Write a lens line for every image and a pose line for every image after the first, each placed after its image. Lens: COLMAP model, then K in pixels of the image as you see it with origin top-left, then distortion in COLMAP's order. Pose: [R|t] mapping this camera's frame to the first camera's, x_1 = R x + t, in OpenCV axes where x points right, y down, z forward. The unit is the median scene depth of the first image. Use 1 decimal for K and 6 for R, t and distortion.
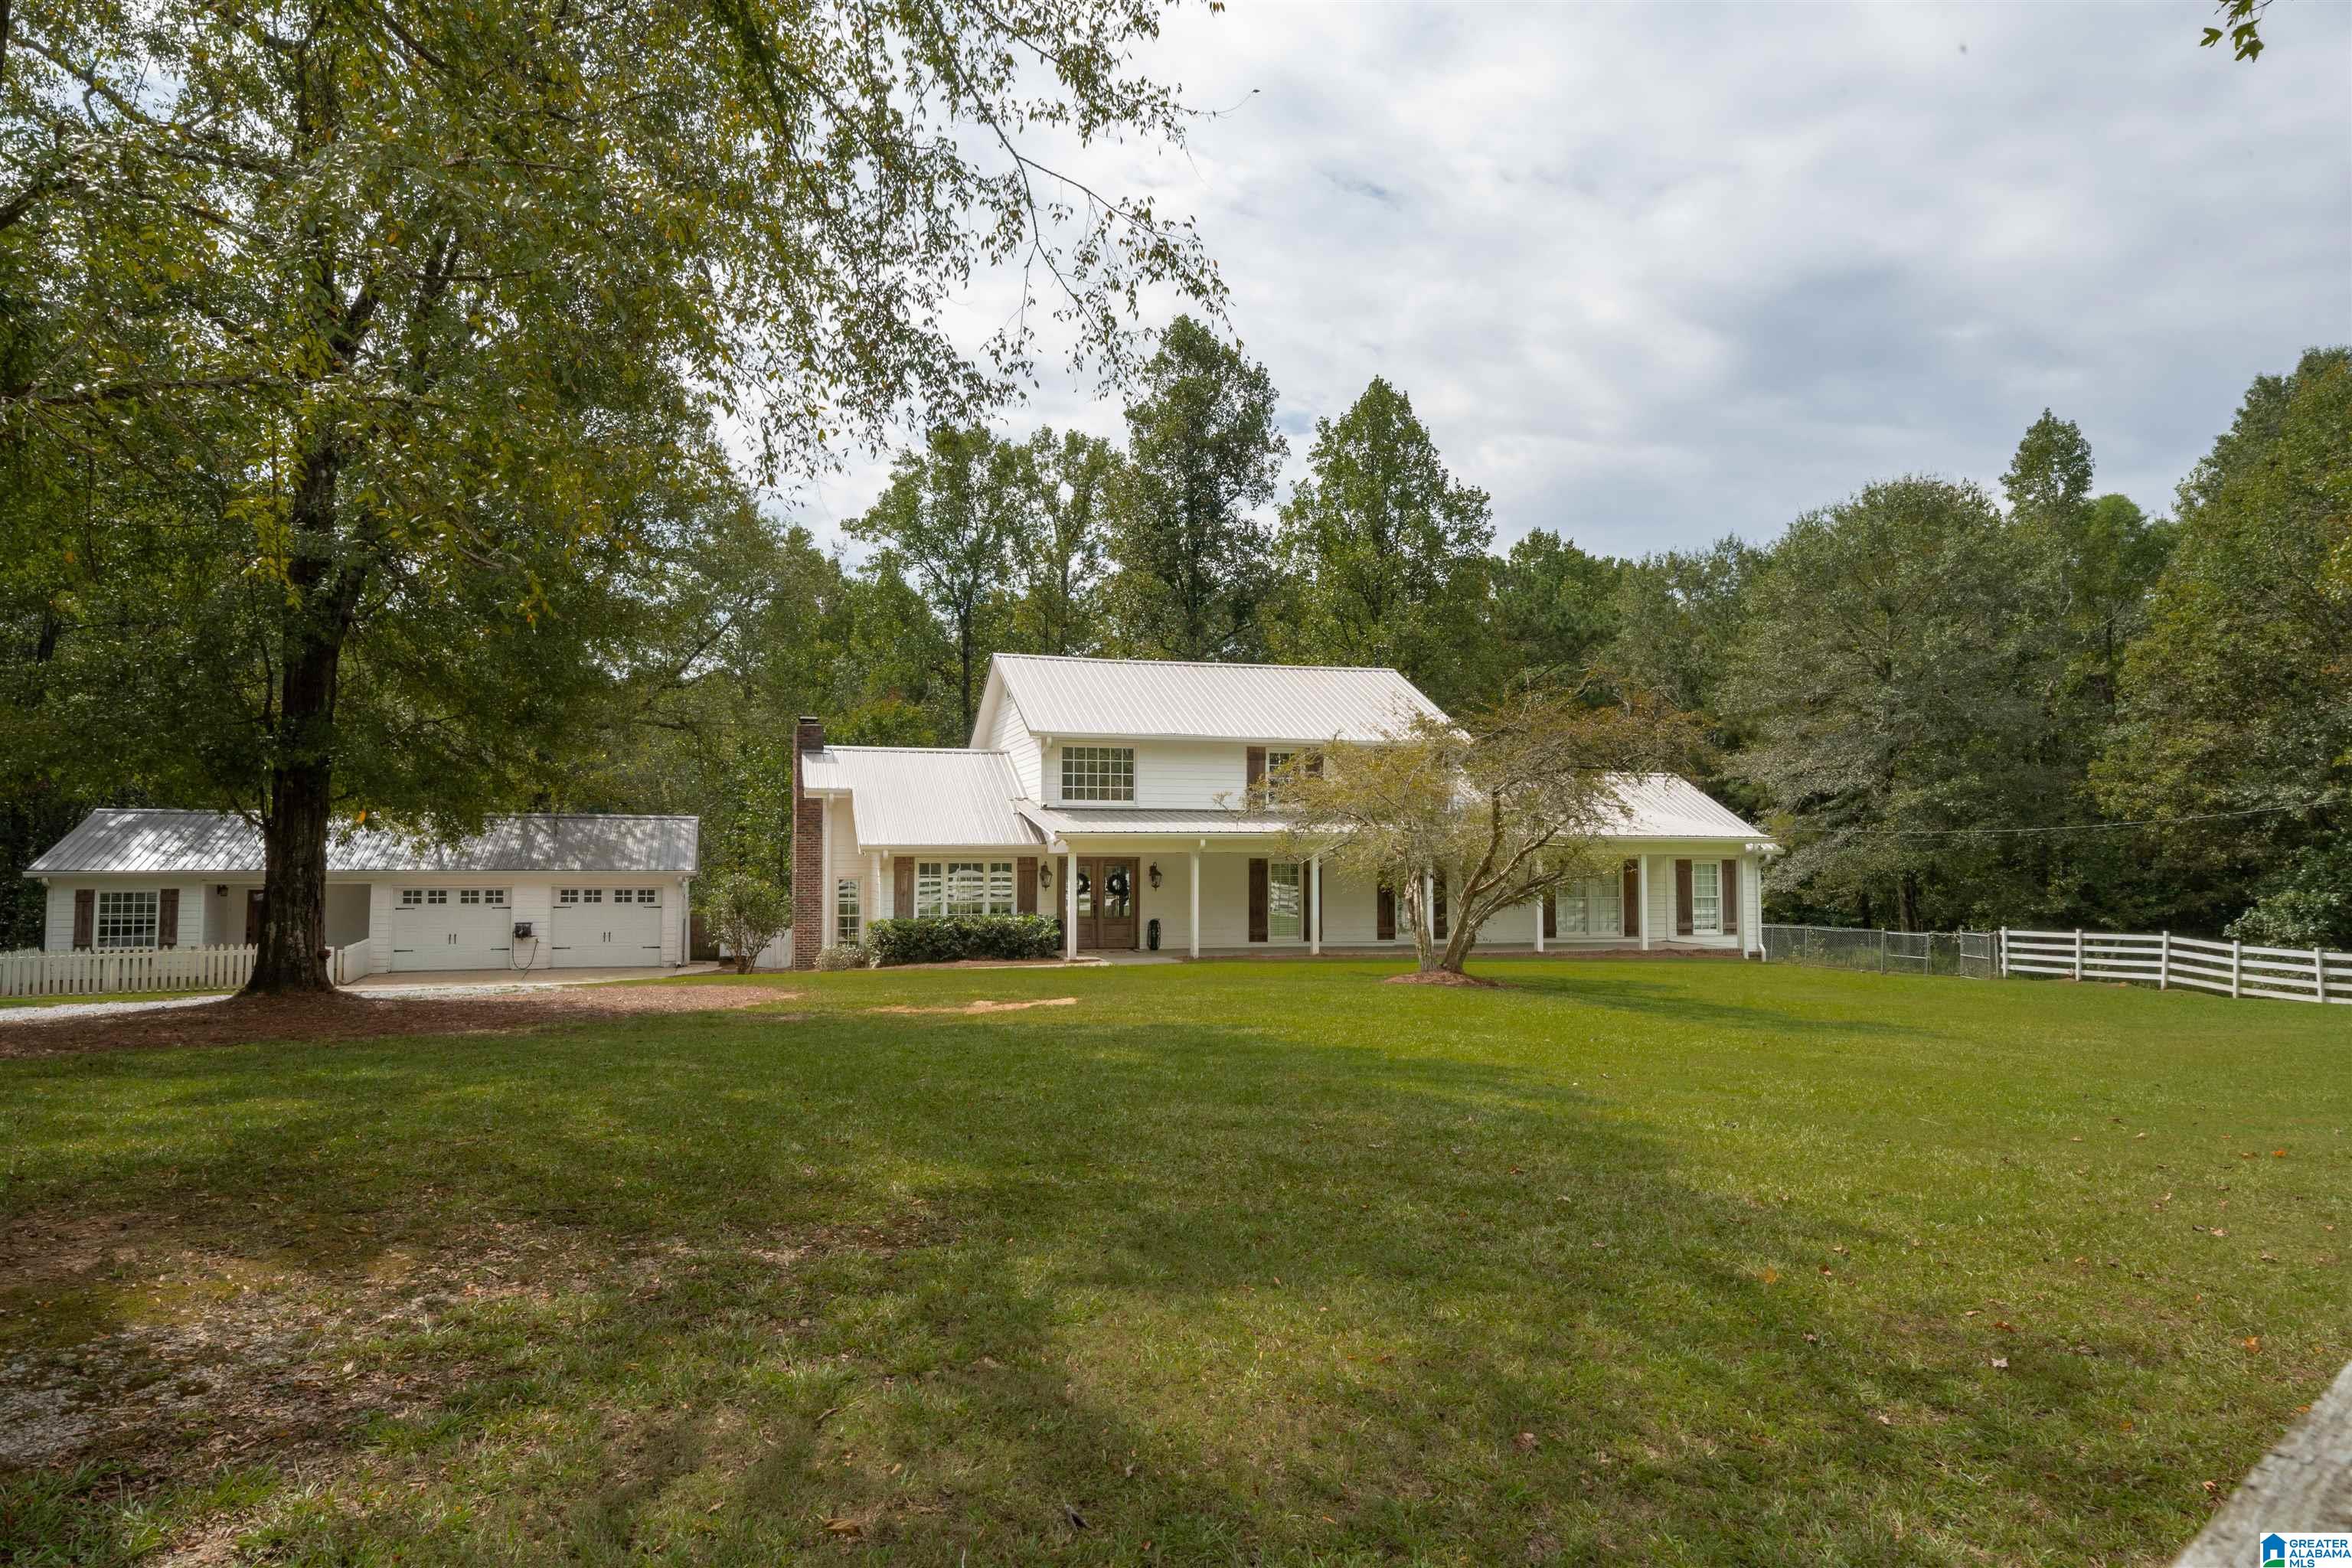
lens RADIAL K [[1483.7, 0, 1176.0], [0, 1483.7, 784.0], [0, 0, 1]] dist [0.032742, 0.002066]
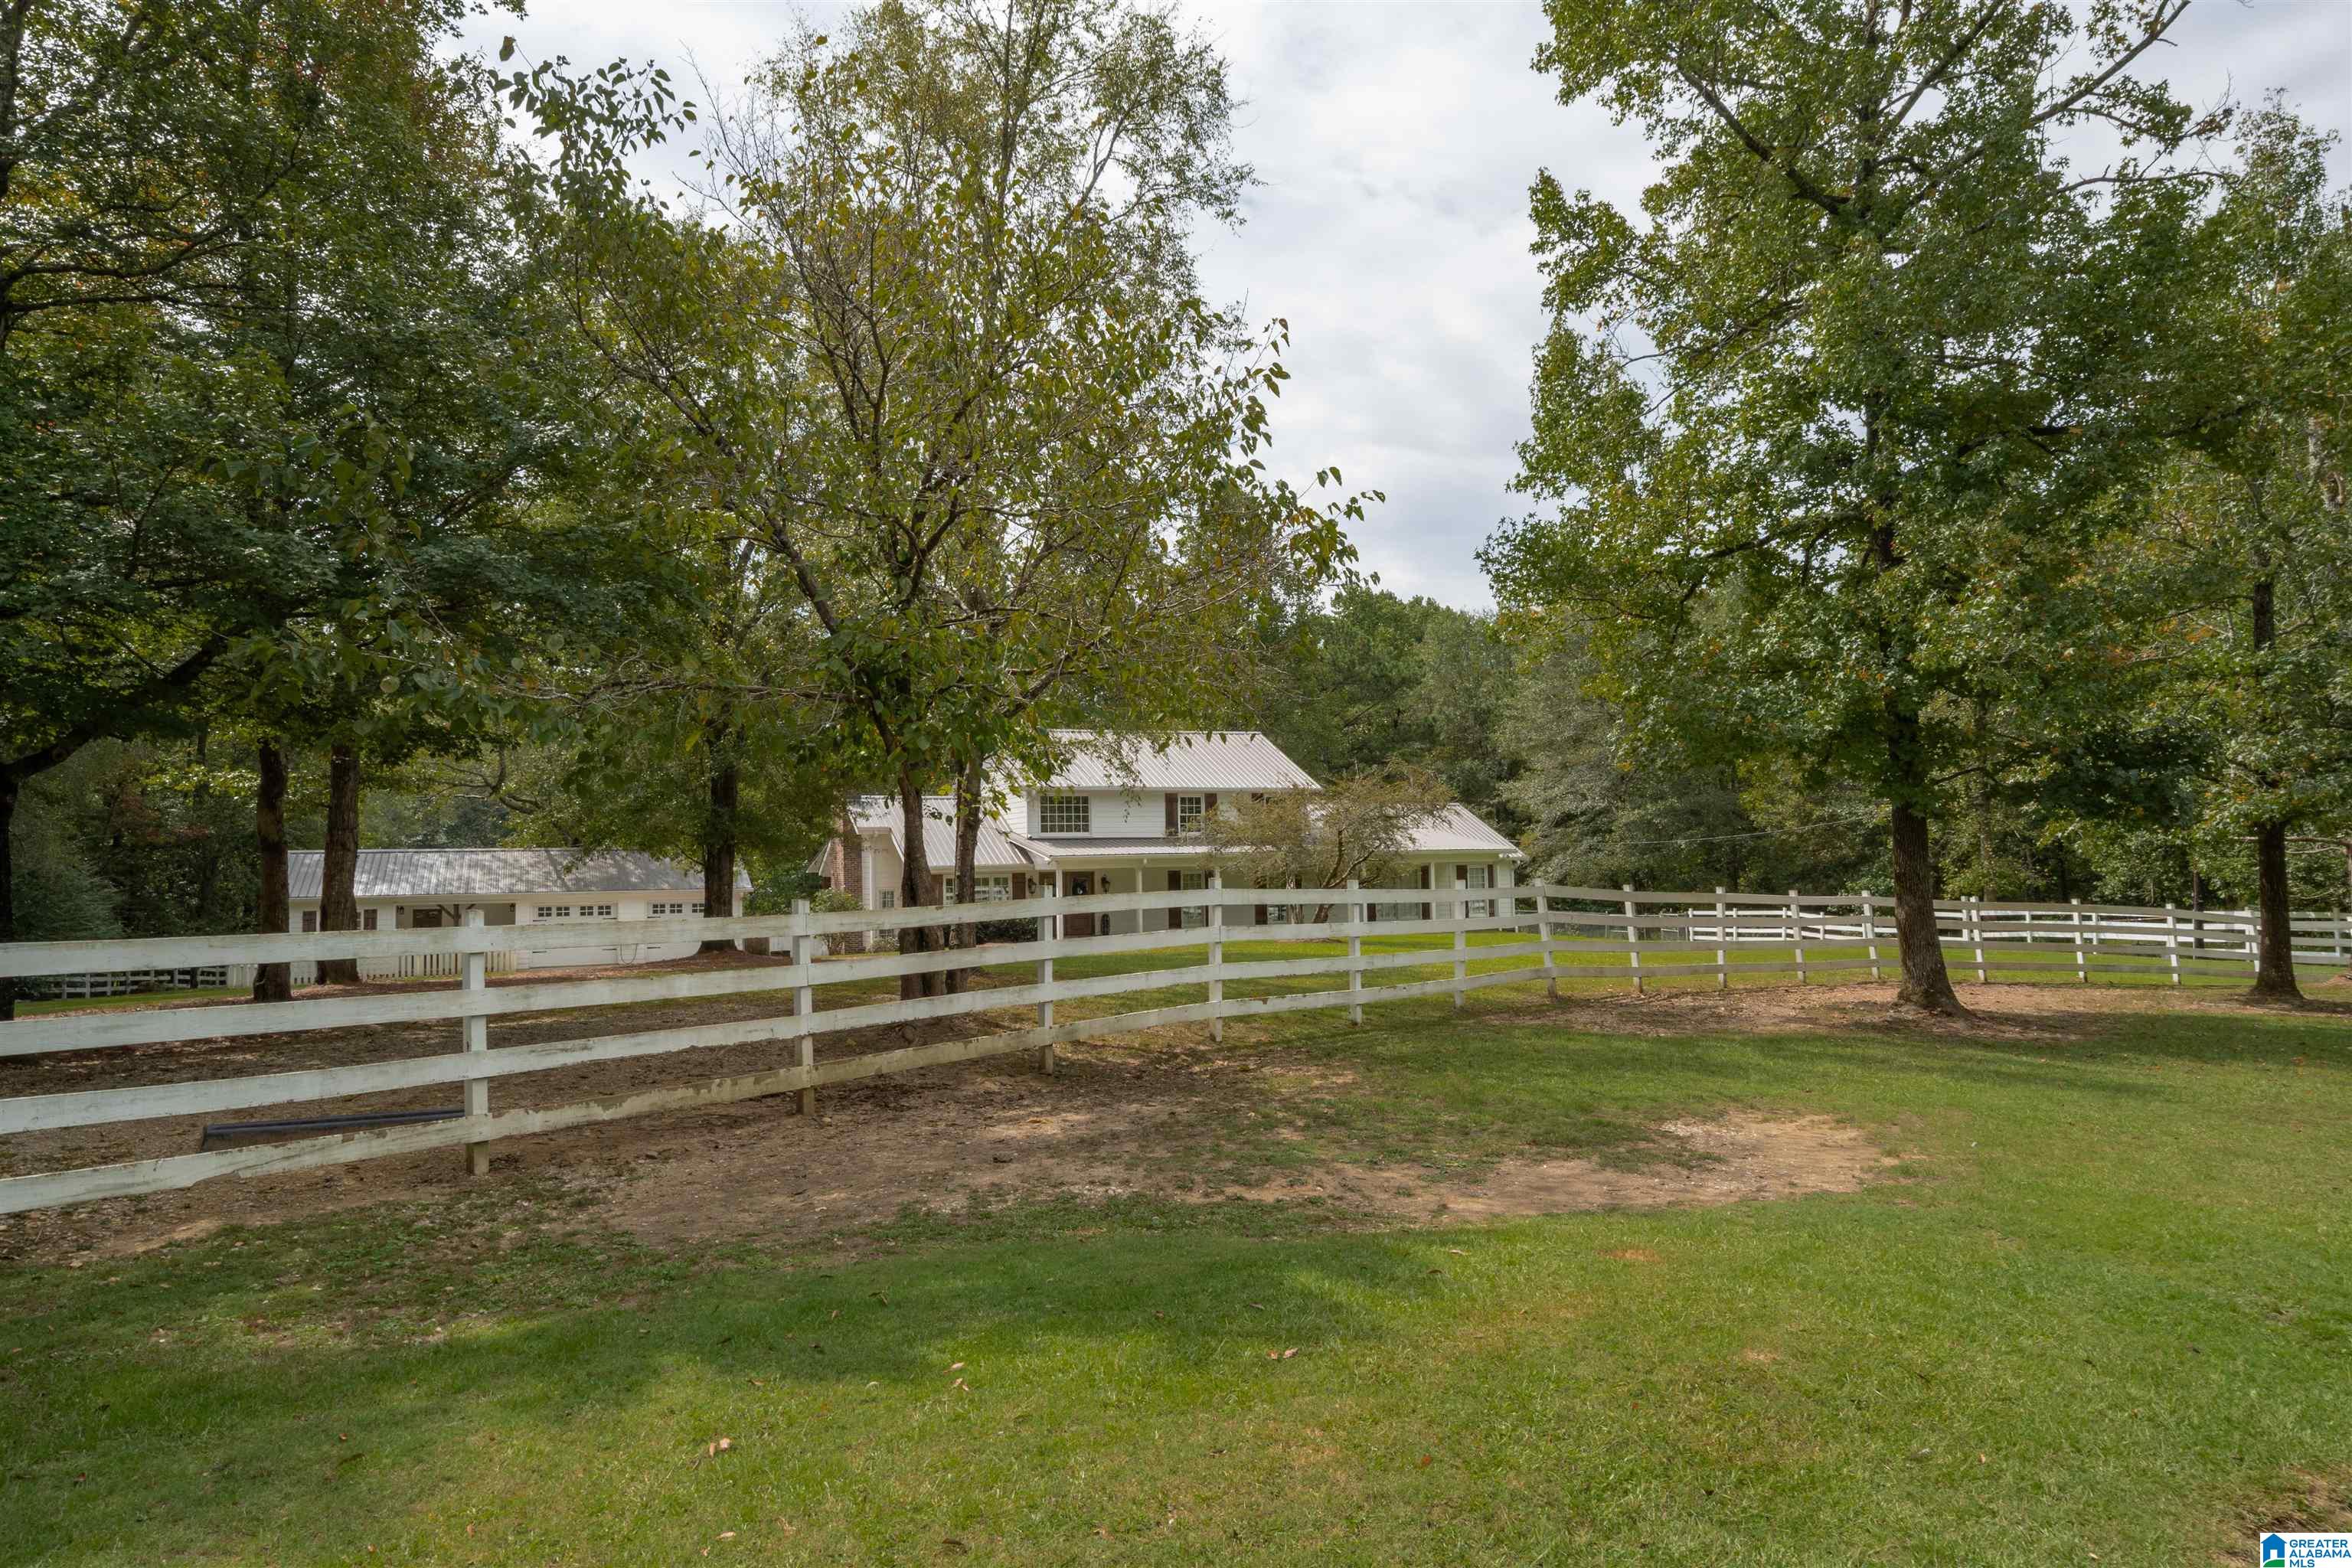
lens RADIAL K [[1507.6, 0, 1176.0], [0, 1507.6, 784.0], [0, 0, 1]] dist [0.002291, 0.000081]
pose [[0.992770, -0.013778, 0.119241, -0.096396], [0.014605, 0.999875, -0.006064, -0.020646], [-0.119143, 0.007762, 0.992847, -0.373061]]
